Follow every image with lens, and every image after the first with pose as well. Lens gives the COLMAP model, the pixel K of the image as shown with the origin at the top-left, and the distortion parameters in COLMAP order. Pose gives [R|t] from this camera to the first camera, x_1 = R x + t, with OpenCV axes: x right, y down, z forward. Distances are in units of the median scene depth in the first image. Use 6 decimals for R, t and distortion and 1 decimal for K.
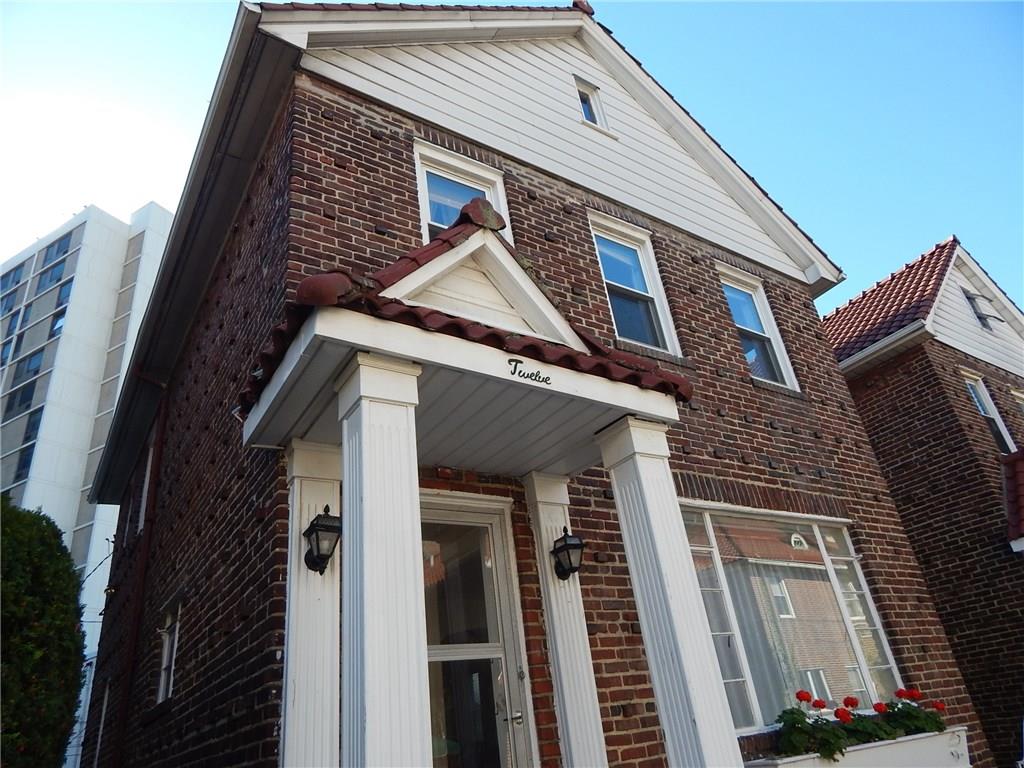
lens RADIAL K [[670.3, 0, 511.6], [0, 670.3, 380.5], [0, 0, 1]] dist [-0.000430, -0.001802]
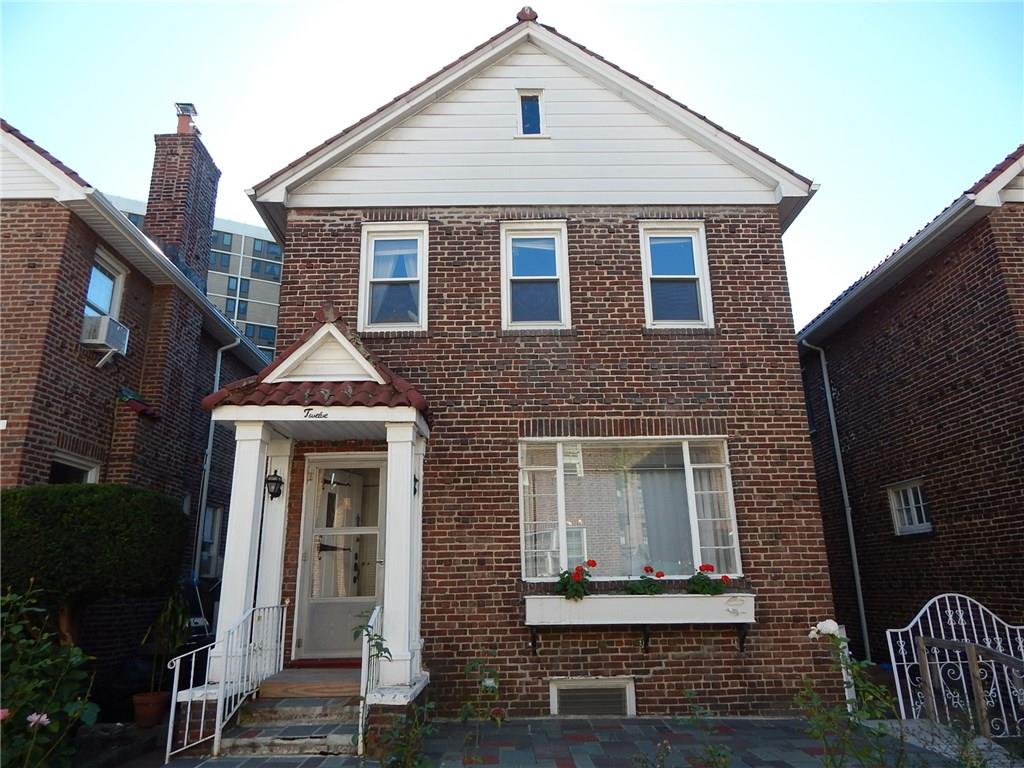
lens RADIAL K [[670.3, 0, 511.6], [0, 670.3, 380.5], [0, 0, 1]] dist [-0.000430, -0.001802]
pose [[0.839633, -0.057950, -0.540055, 0.863270], [0.184379, 0.965661, 0.183038, -0.194132], [0.510903, -0.253259, 0.821485, -0.198937]]
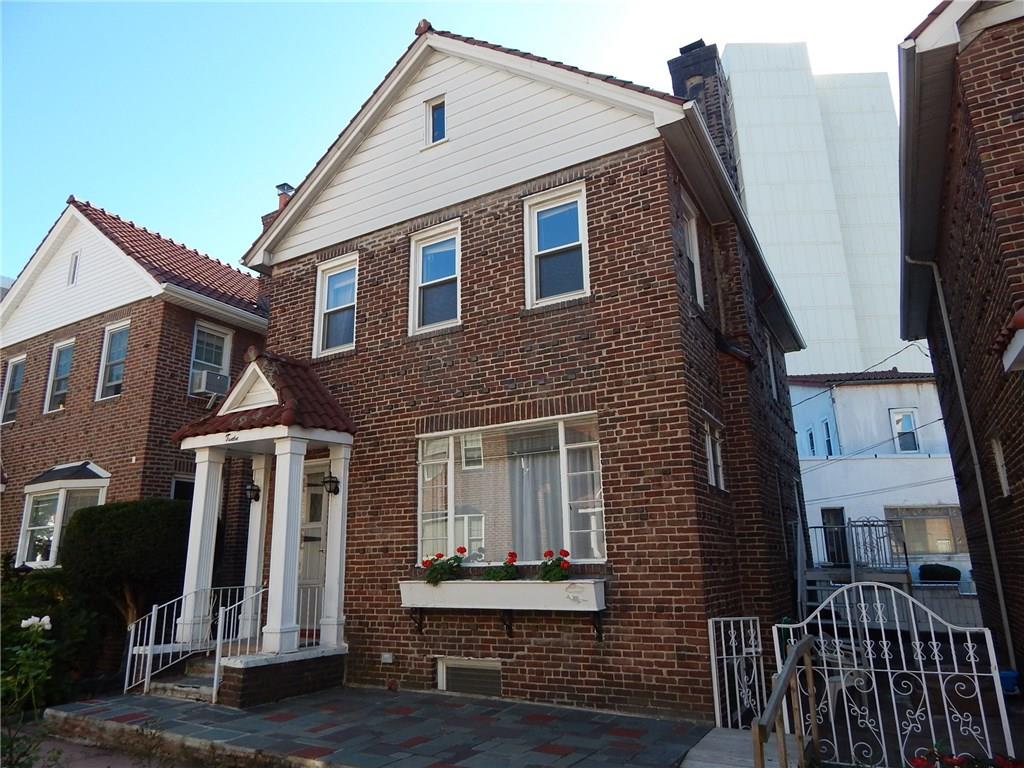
lens RADIAL K [[676.8, 0, 508.5], [0, 676.8, 379.4], [0, 0, 1]] dist [0.004770, -0.000615]
pose [[0.447252, -0.133895, -0.884329, 1.504315], [0.398626, 0.914942, 0.063077, 0.025719], [0.800664, -0.380728, 0.462584, 0.369184]]
